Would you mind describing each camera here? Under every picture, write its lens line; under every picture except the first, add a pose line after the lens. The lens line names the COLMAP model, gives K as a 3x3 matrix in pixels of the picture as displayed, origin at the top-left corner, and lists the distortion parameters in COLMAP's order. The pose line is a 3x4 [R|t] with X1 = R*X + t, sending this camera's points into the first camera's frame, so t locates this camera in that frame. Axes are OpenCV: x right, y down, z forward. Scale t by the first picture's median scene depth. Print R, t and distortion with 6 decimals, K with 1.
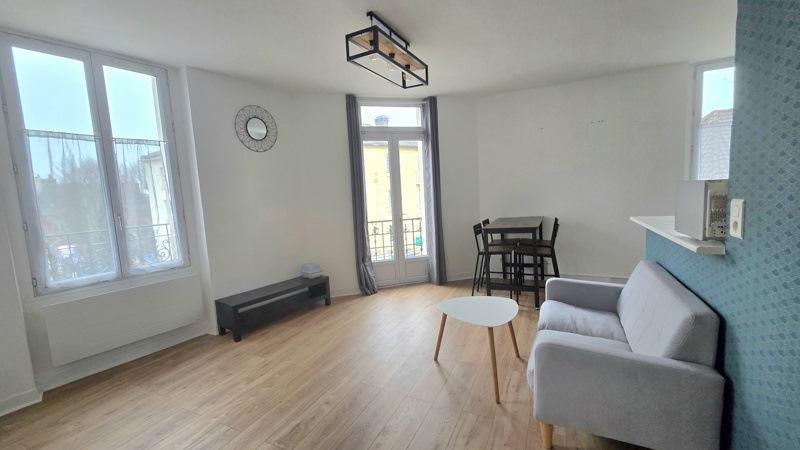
lens RADIAL K [[329.4, 0, 400.0], [0, 329.4, 225.0], [0, 0, 1]] dist [0.000313, 0.000045]
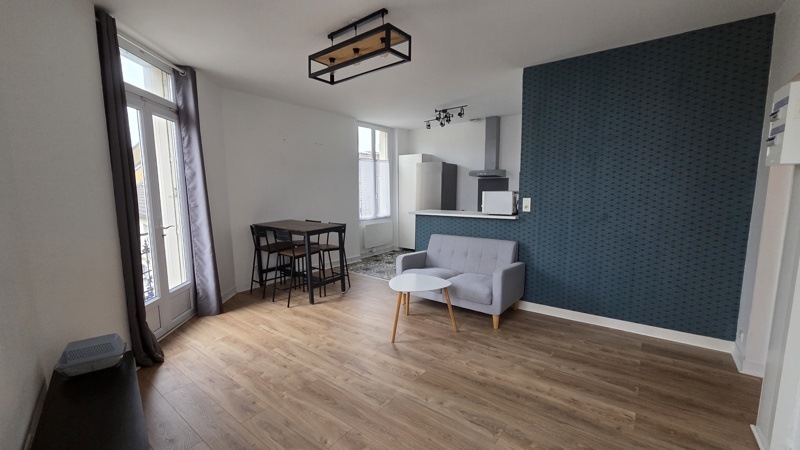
lens RADIAL K [[329.4, 0, 400.0], [0, 329.4, 225.0], [0, 0, 1]] dist [0.000313, 0.000045]
pose [[0.198567, -0.055041, 0.978541, -0.961171], [0.096476, 0.994671, 0.036371, -0.026281], [-0.975327, 0.087184, 0.202819, 0.716388]]
